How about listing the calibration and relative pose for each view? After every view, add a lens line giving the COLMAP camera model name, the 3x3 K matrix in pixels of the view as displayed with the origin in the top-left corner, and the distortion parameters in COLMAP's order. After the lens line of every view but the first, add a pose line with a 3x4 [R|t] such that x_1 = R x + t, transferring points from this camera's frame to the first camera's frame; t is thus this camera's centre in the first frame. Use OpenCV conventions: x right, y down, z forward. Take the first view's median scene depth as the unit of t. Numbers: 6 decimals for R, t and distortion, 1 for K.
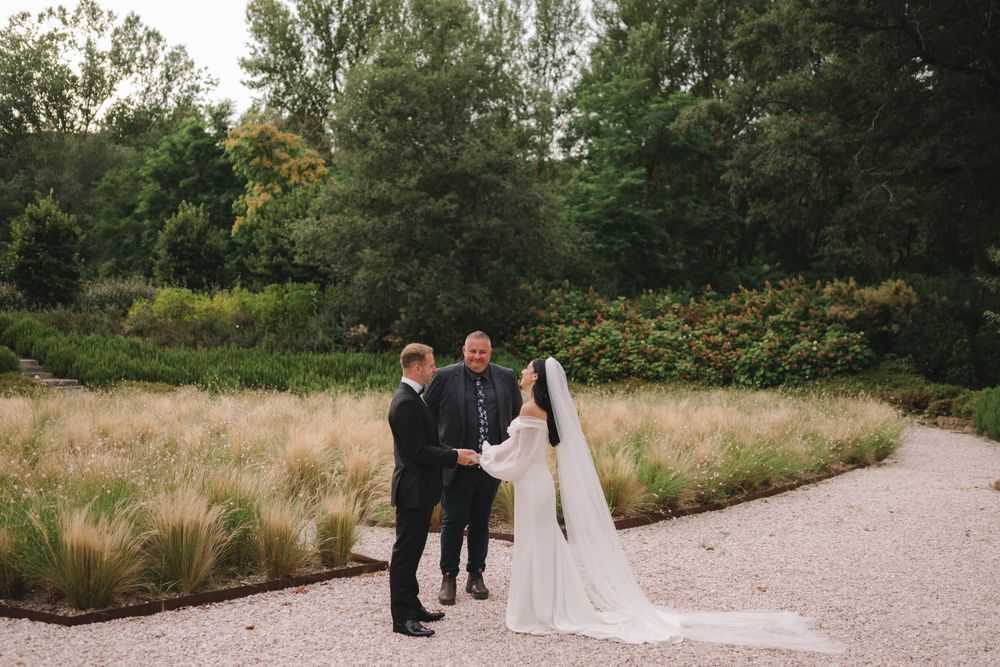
lens RADIAL K [[927.8, 0, 469.7], [0, 927.8, 332.9], [0, 0, 1]] dist [-0.006132, 0.004821]
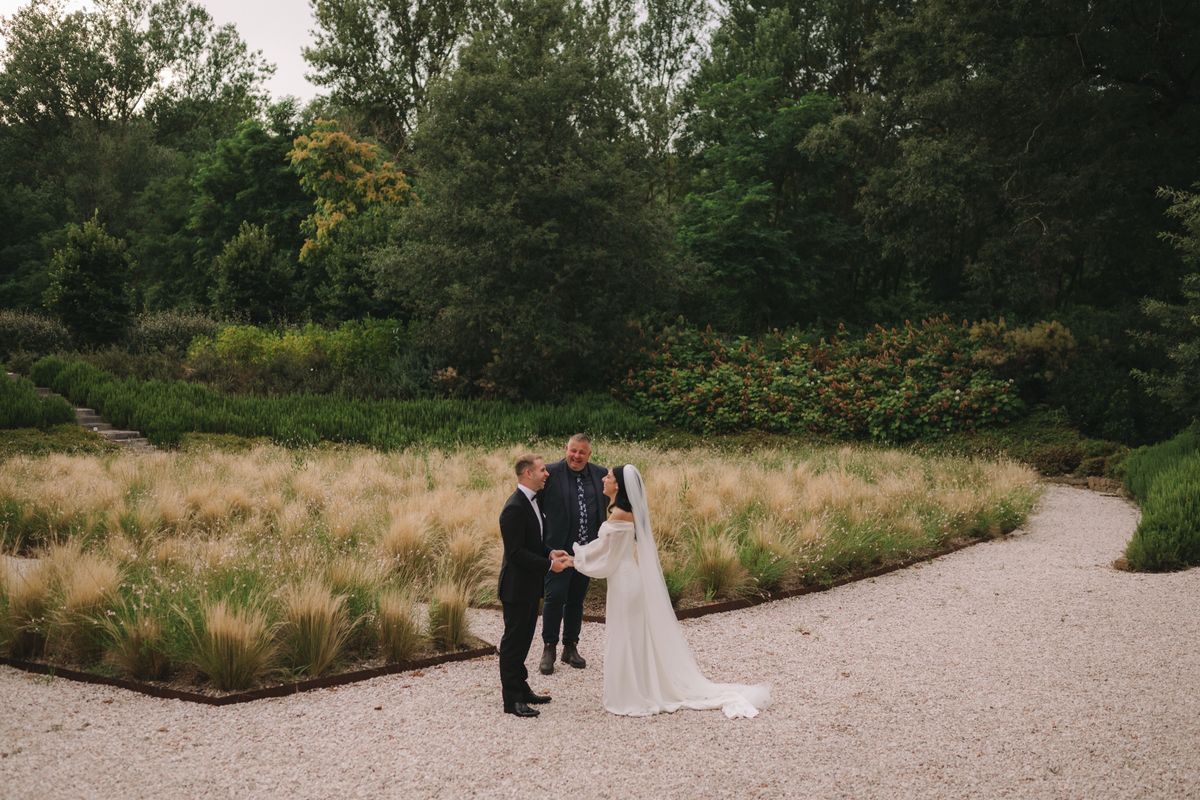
lens RADIAL K [[1081.8, 0, 543.9], [0, 1081.8, 423.8], [0, 0, 1]] dist [-0.004682, 0.001300]
pose [[0.999684, -0.000847, -0.025137, -0.000465], [0.002276, 0.998378, 0.056880, -0.015067], [0.025048, -0.056919, 0.998065, -0.042536]]
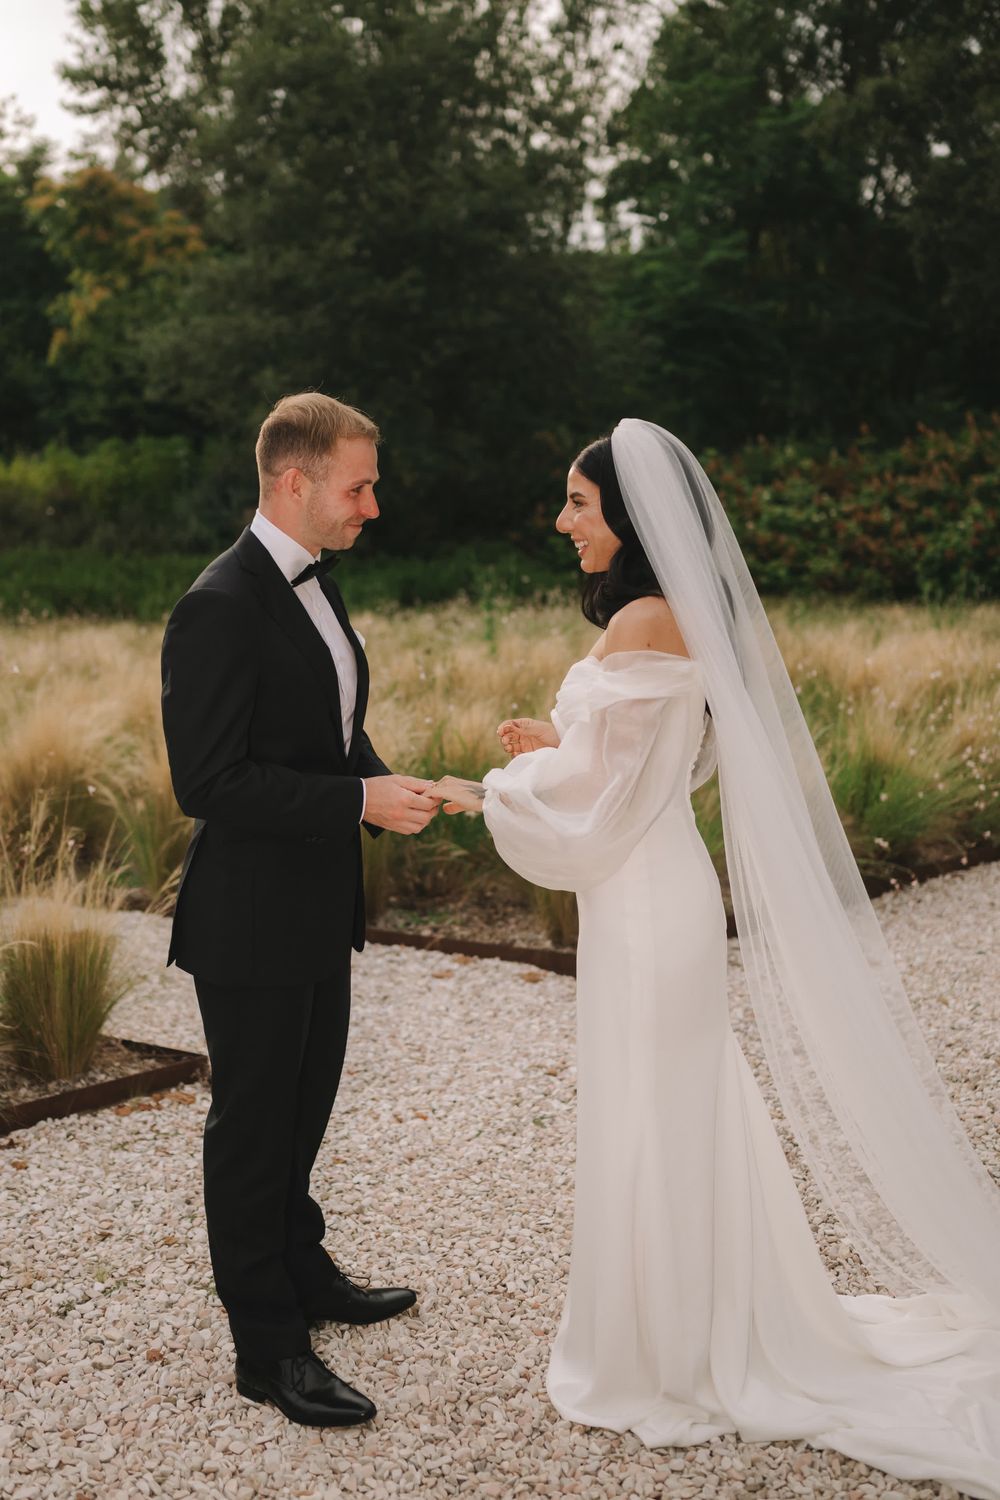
lens RADIAL K [[1455.9, 0, 456.7], [0, 1455.9, 676.3], [0, 0, 1]] dist [0.000340, 0.007942]
pose [[0.999894, -0.014535, 0.001292, 0.002160], [0.014330, 0.994807, 0.100763, 0.008272], [-0.002750, -0.100734, 0.994910, 0.087131]]
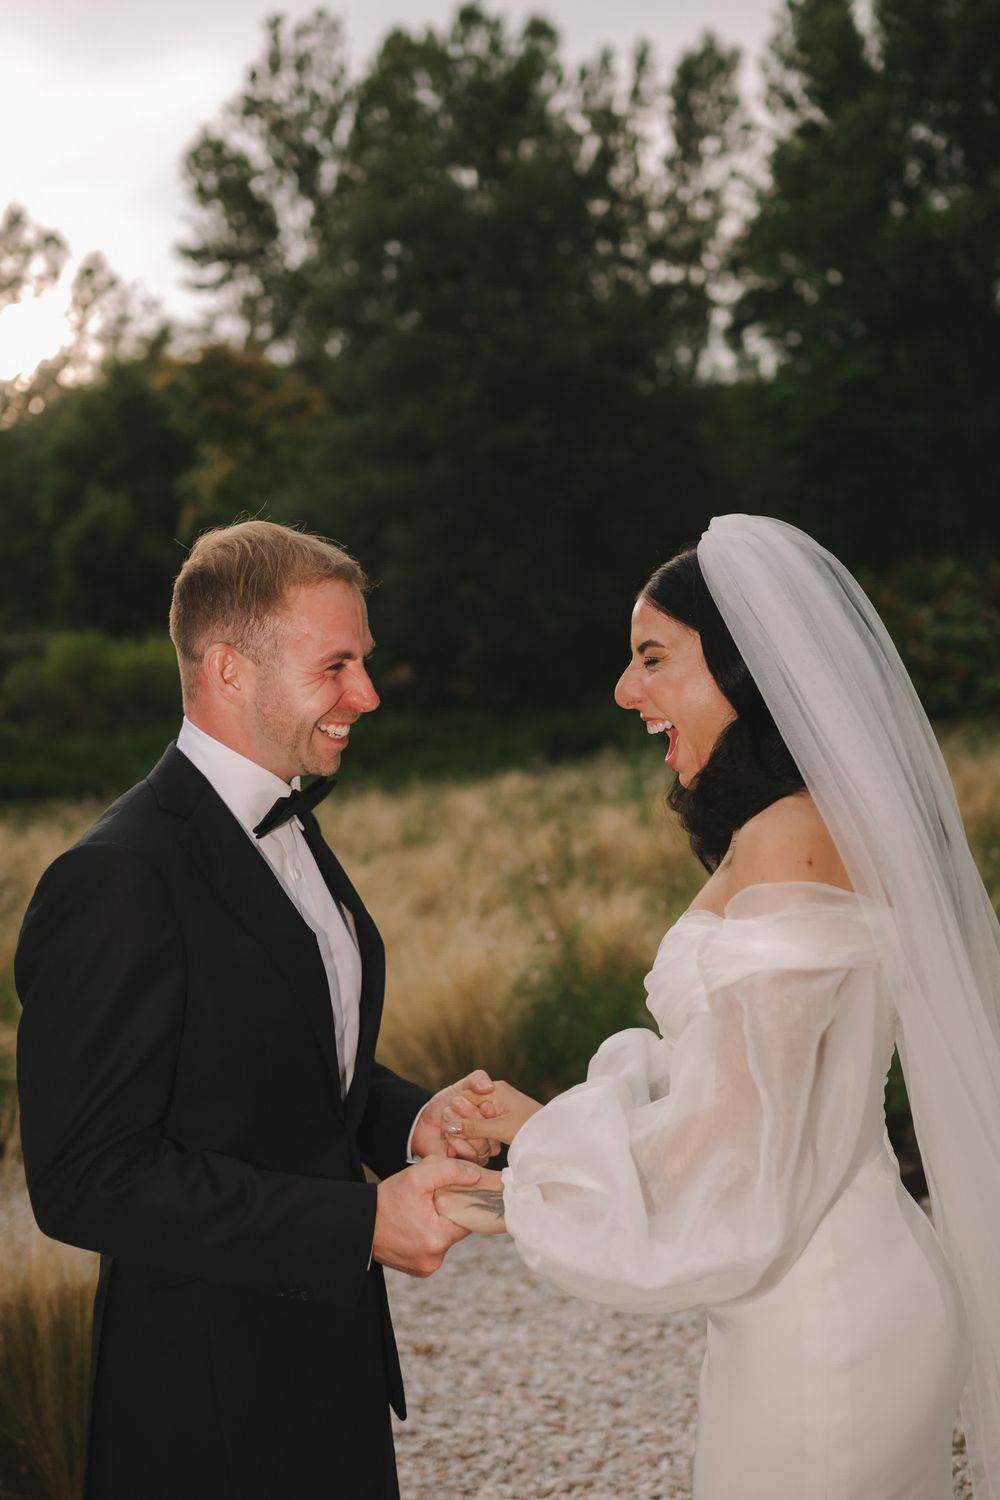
lens RADIAL K [[1484.2, 0, 552.9], [0, 1484.2, 744.2], [0, 0, 1]] dist [-0.005149, 0.009922]
pose [[0.995164, -0.090102, -0.039129, 0.005415], [0.091815, 0.994783, 0.044450, 0.007406], [0.034920, -0.047827, 0.998245, 0.115164]]
